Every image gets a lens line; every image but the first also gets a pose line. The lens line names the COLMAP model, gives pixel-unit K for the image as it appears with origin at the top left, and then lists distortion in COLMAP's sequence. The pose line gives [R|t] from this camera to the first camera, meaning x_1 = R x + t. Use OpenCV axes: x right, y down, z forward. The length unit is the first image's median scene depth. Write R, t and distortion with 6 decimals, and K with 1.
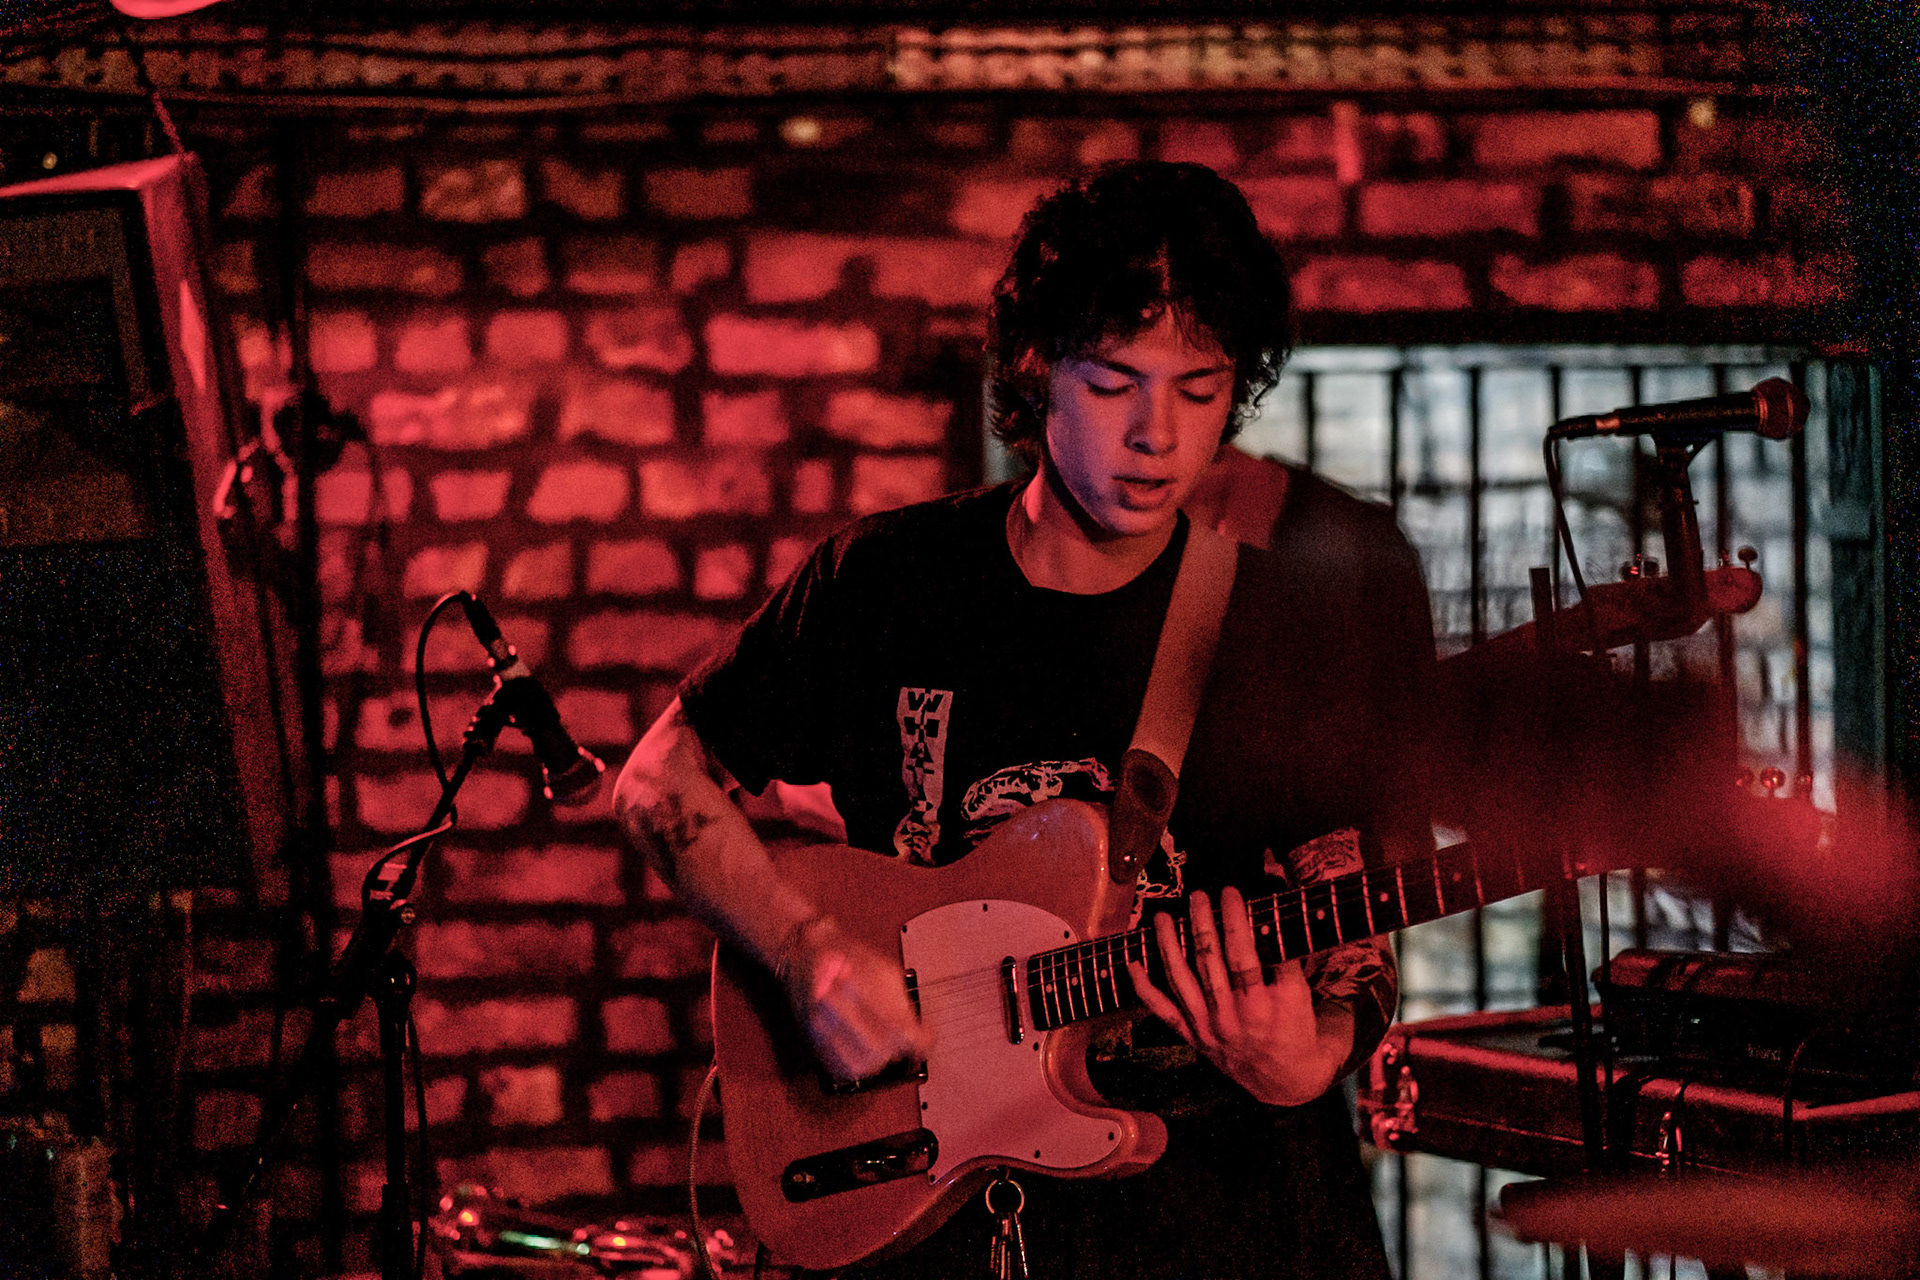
lens RADIAL K [[5850.0, 0, 960.0], [0, 5850.0, 640.0], [0, 0, 1]] dist [-0.019645, -0.306087]
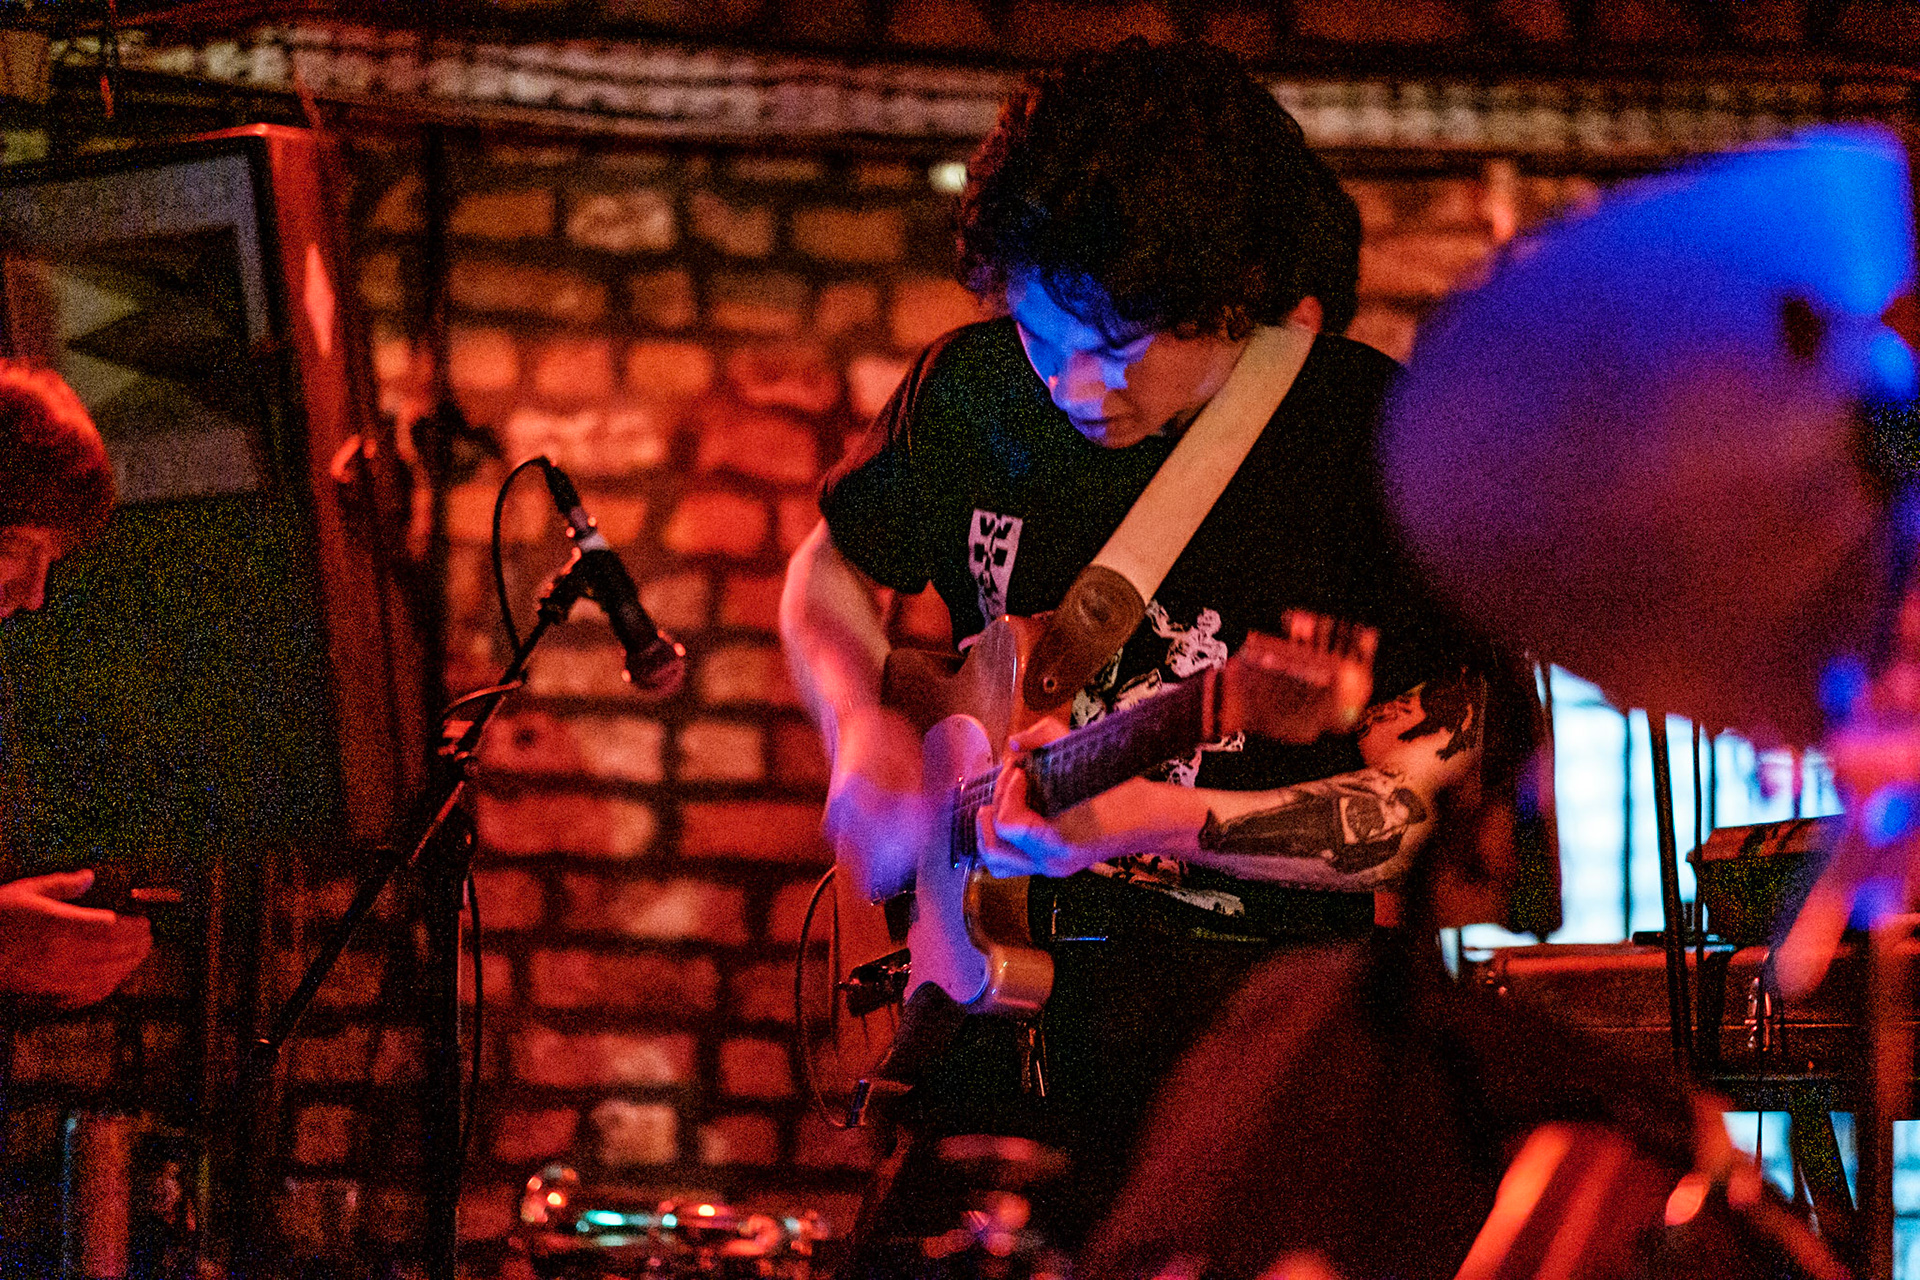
lens RADIAL K [[5850.0, 0, 960.0], [0, 5850.0, 640.0], [0, 0, 1]] dist [-0.019645, -0.306087]
pose [[0.997141, 0.020877, -0.072628, 0.048580], [-0.031964, 0.987395, -0.155015, 0.146906], [0.068476, 0.156893, 0.985239, 0.029252]]
